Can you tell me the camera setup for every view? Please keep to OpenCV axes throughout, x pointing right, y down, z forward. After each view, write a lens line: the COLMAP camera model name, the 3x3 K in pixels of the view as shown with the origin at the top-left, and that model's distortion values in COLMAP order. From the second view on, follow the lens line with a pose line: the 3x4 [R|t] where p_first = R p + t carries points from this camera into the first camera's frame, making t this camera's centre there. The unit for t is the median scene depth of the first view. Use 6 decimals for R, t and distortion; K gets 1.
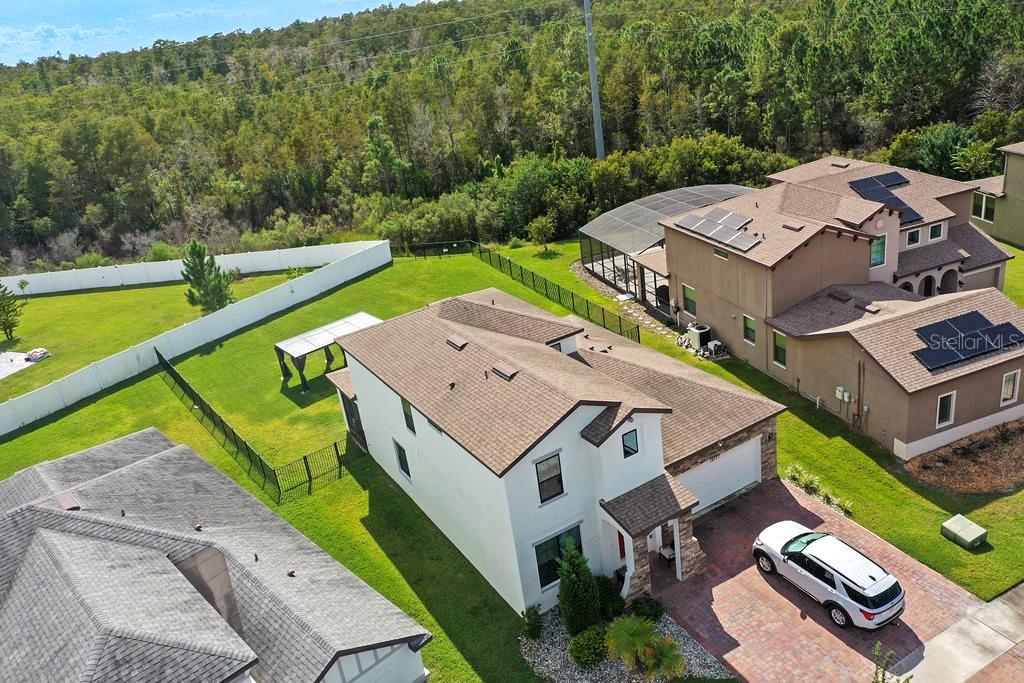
lens RADIAL K [[800.9, 0, 512.0], [0, 800.9, 341.5], [0, 0, 1]] dist [0.004775, -0.001787]
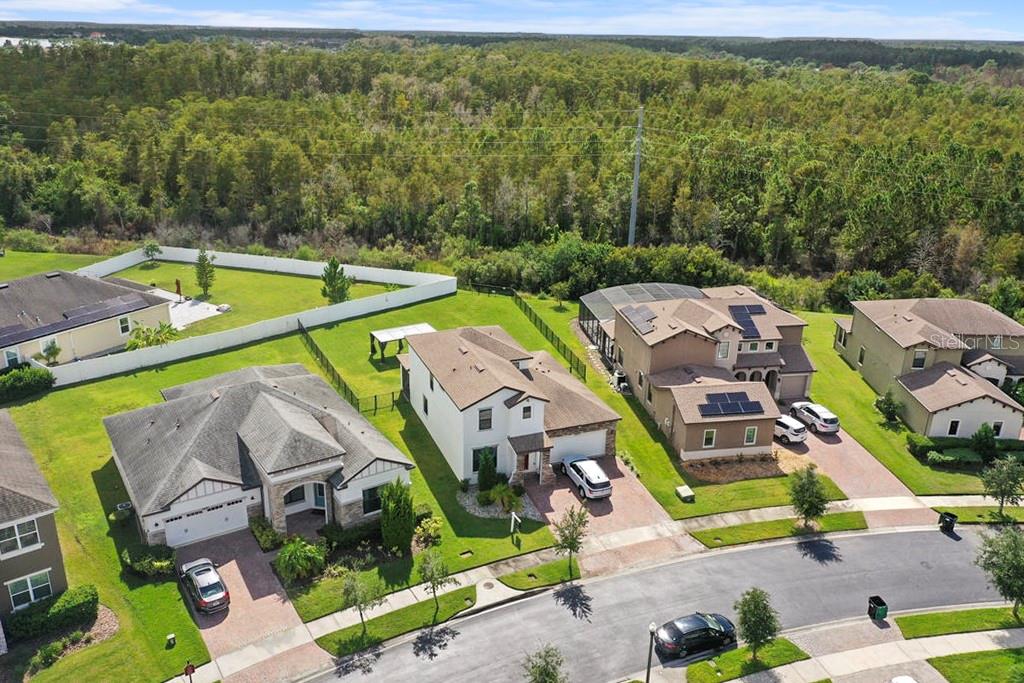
lens RADIAL K [[813.1, 0, 512.0], [0, 813.1, 341.5], [0, 0, 1]] dist [0.011744, 0.003123]
pose [[0.974324, 0.202049, -0.099345, 0.150981], [-0.205147, 0.978486, -0.021920, -0.000155], [0.092779, 0.041737, 0.994812, -0.609327]]
